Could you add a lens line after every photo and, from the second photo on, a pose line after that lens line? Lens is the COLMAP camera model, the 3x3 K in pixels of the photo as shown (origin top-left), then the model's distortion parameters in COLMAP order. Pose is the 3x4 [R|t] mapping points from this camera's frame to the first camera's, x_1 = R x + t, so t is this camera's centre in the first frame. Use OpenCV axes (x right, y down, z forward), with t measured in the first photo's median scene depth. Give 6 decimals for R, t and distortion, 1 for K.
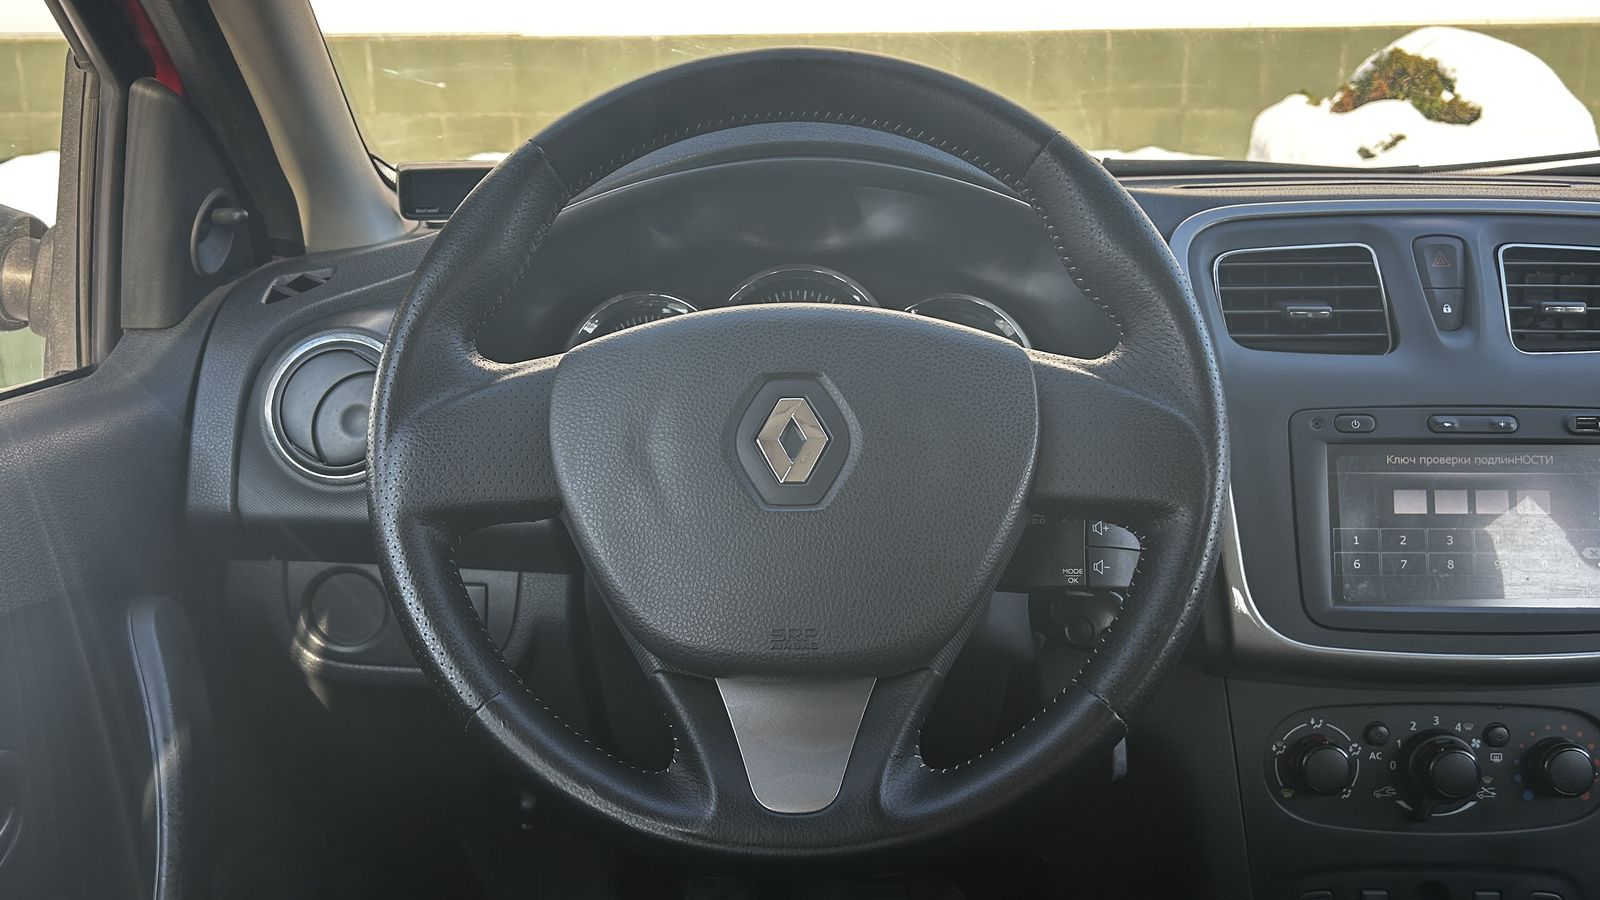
lens RADIAL K [[1371.1, 0, 811.6], [0, 1371.1, 451.7], [0, 0, 1]] dist [0.041686, -0.045278]
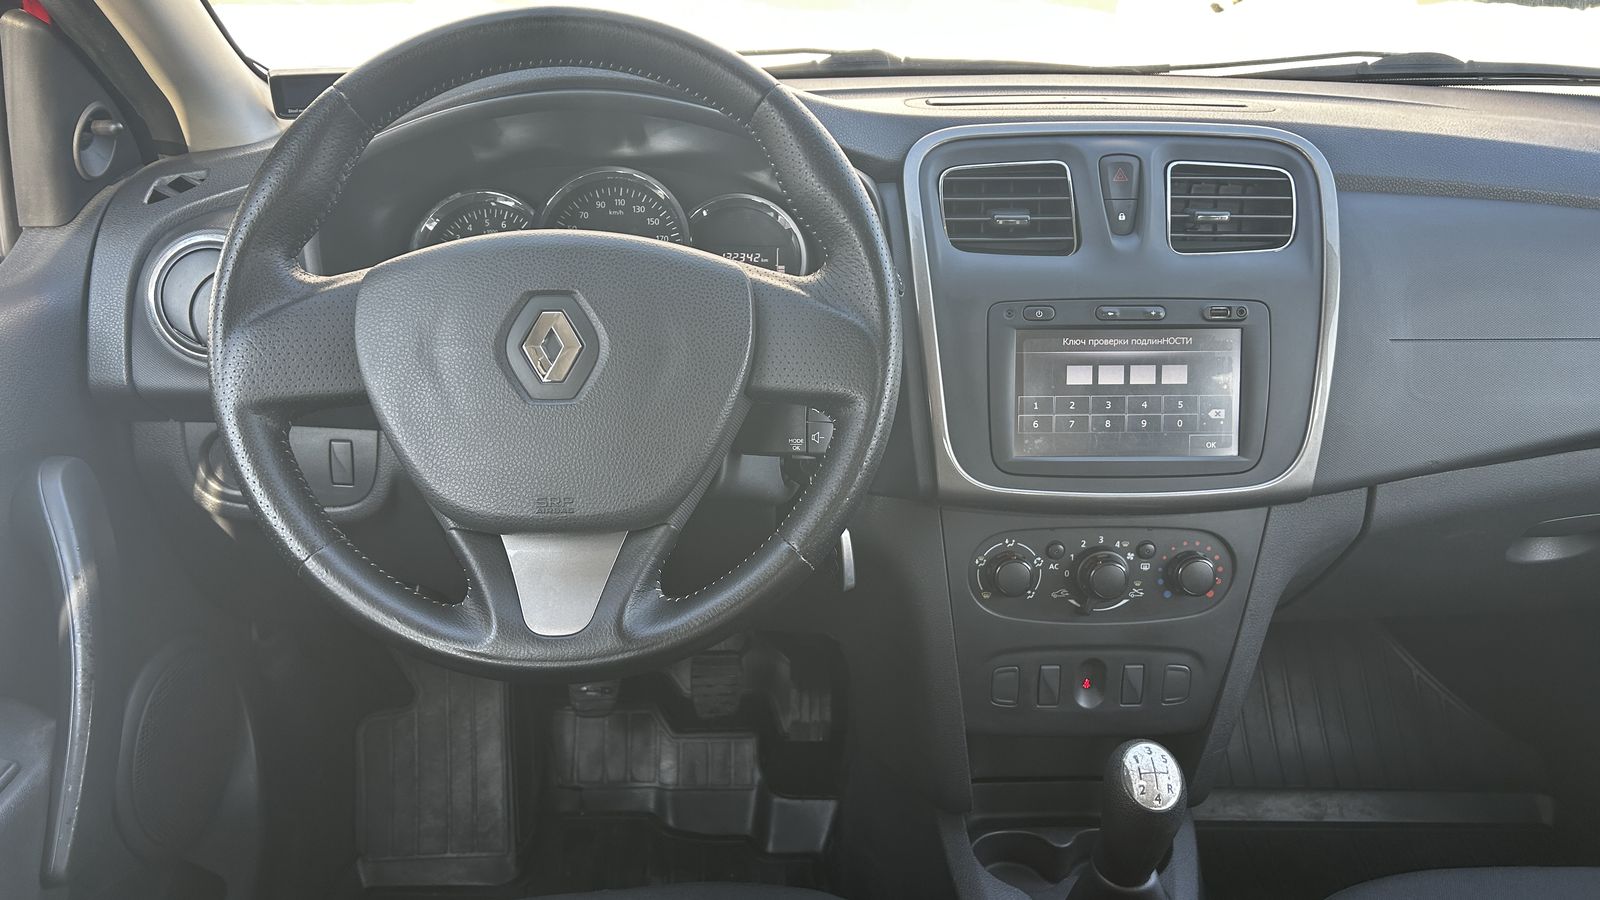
lens RADIAL K [[1168.8, 0, 813.9], [0, 1168.8, 459.3], [0, 0, 1]] dist [0.059881, -0.062855]
pose [[0.998753, -0.009237, 0.049058, 0.135187], [0.000993, 0.986214, 0.165470, -0.066314], [-0.049911, -0.165215, 0.984994, -0.065953]]
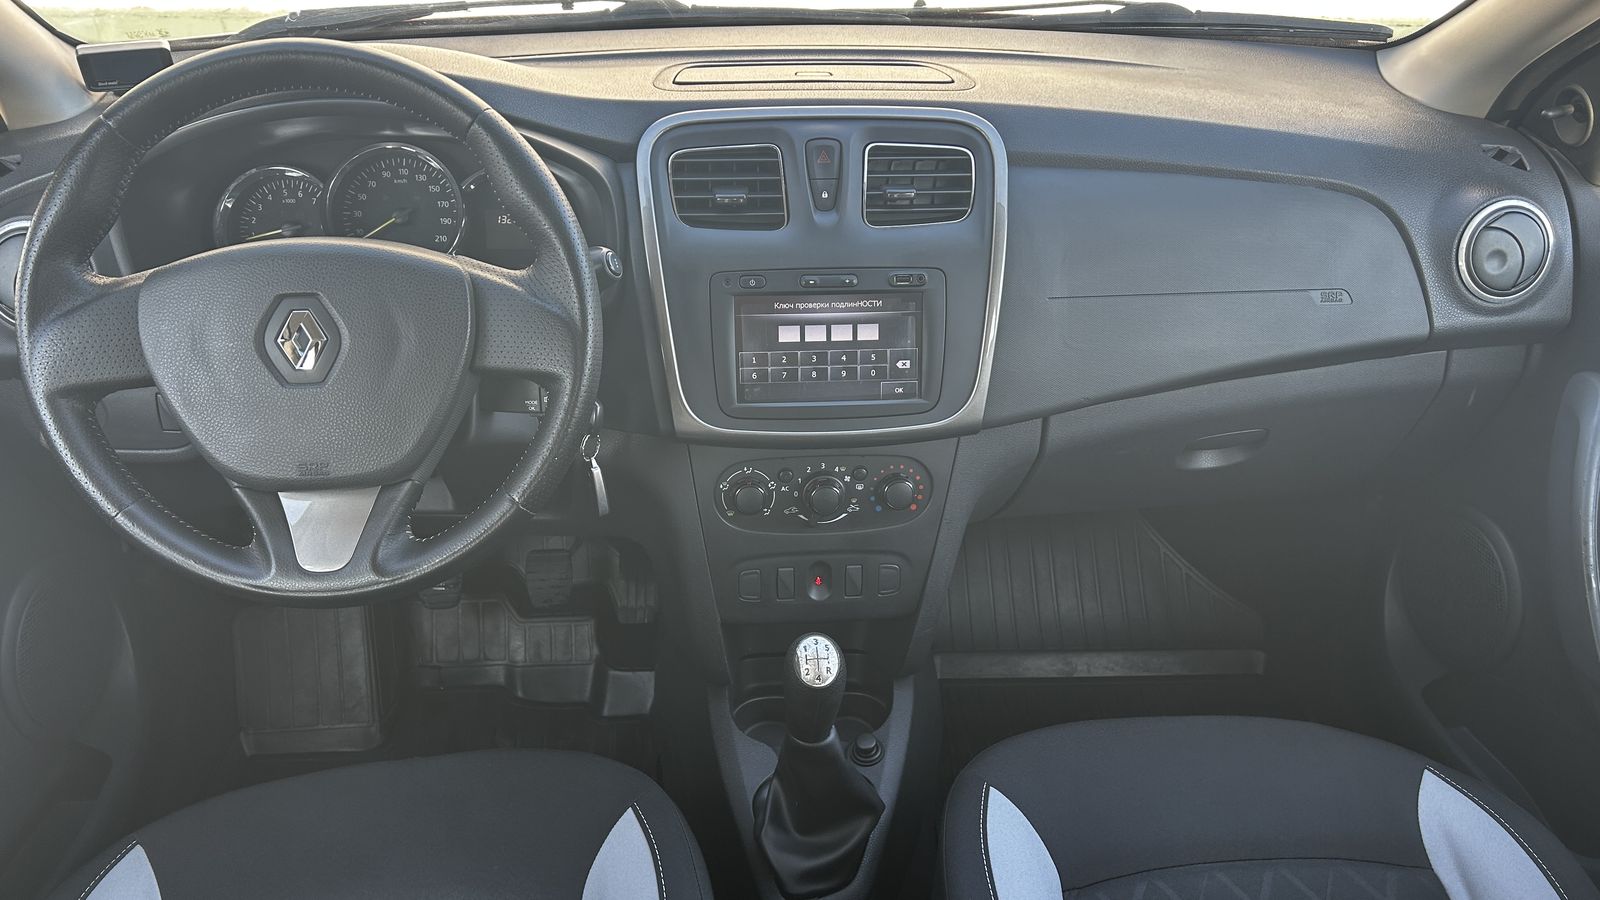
lens RADIAL K [[1168.8, 0, 803.8], [0, 1168.8, 500.6], [0, 0, 1]] dist [0.059881, -0.062855]
pose [[0.996341, -0.037474, 0.076812, 0.344755], [0.011236, 0.948379, 0.316940, -0.197291], [-0.084724, -0.314917, 0.945330, -0.276306]]
